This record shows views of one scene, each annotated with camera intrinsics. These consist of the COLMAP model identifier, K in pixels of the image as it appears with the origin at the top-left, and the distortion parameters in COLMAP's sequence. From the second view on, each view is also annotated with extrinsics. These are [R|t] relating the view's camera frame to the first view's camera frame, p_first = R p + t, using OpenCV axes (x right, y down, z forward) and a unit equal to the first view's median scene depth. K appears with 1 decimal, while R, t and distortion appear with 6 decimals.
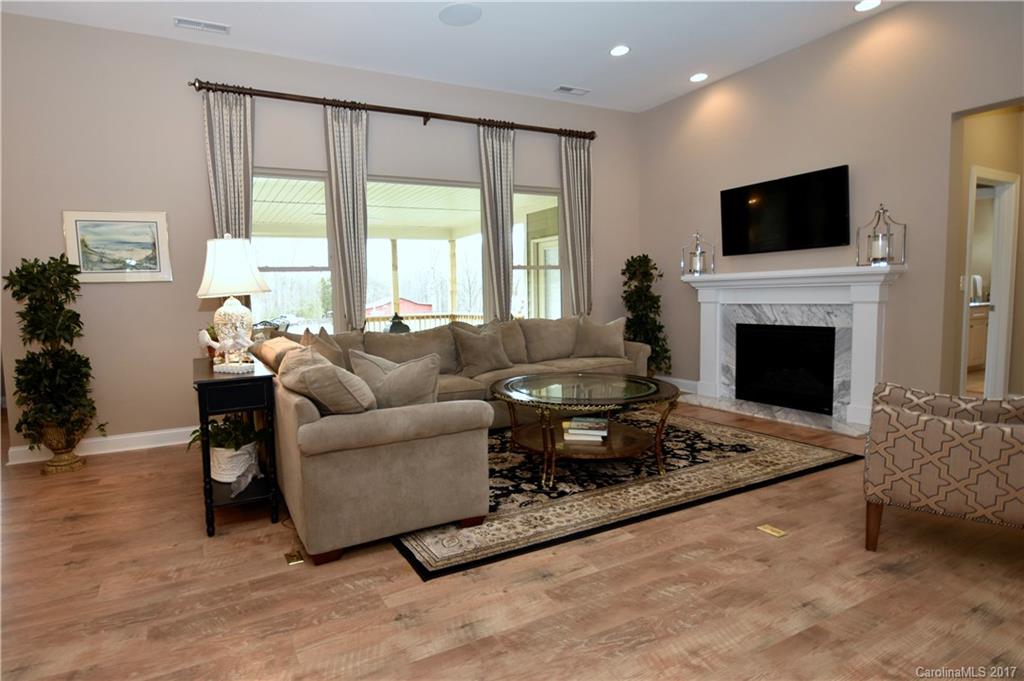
lens RADIAL K [[510.1, 0, 445.7], [0, 510.1, 335.4], [0, 0, 1]] dist [0.006113, -0.001197]
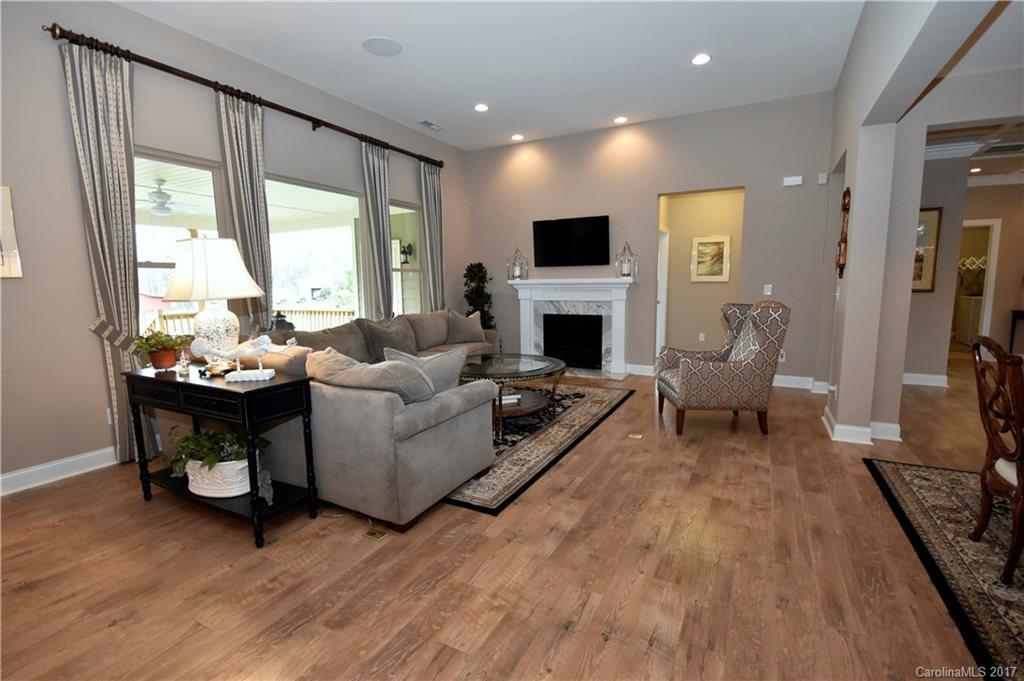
lens RADIAL K [[450.0, 0, 512.1], [0, 450.0, 339.7], [0, 0, 1]] dist [0.003650, -0.005556]
pose [[0.809079, -0.056725, 0.584955, -0.327202], [0.036072, 0.998248, 0.046911, -0.016910], [-0.586591, -0.016854, 0.809708, 0.012869]]
